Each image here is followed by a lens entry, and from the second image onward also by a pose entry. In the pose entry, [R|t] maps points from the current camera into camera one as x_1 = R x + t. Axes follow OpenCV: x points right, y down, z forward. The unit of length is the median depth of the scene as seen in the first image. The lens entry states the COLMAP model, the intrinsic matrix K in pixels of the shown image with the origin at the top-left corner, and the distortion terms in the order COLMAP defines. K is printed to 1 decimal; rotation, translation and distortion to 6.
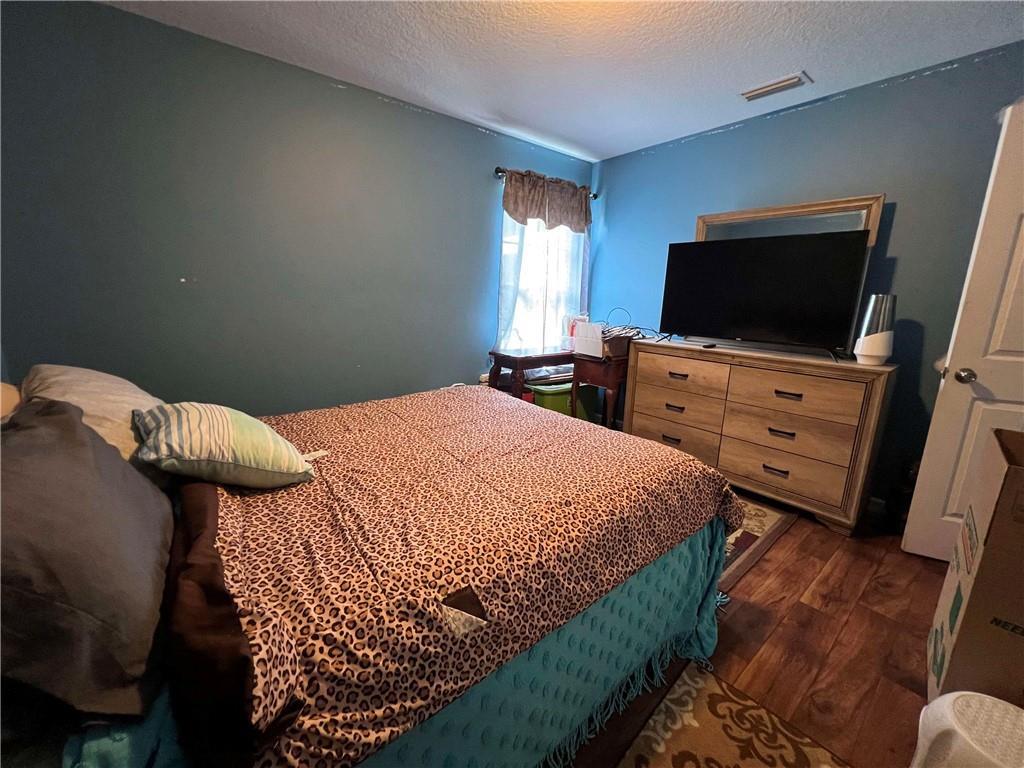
lens RADIAL K [[411.3, 0, 510.4], [0, 411.3, 386.6], [0, 0, 1]] dist [-0.003691, 0.001783]
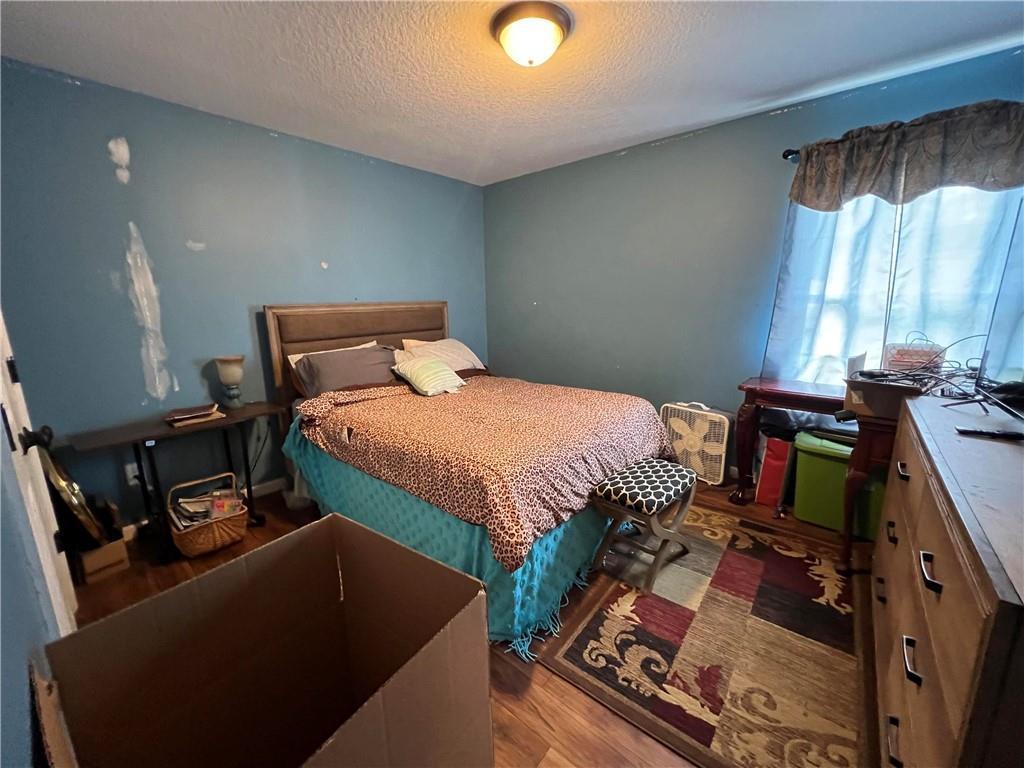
lens RADIAL K [[411.3, 0, 517.6], [0, 411.3, 384.2], [0, 0, 1]] dist [-0.003691, 0.001783]
pose [[0.200083, 0.180821, -0.962949, 0.758604], [-0.205351, 0.968733, 0.139239, -0.101120], [0.958018, 0.169884, 0.230959, 0.411108]]
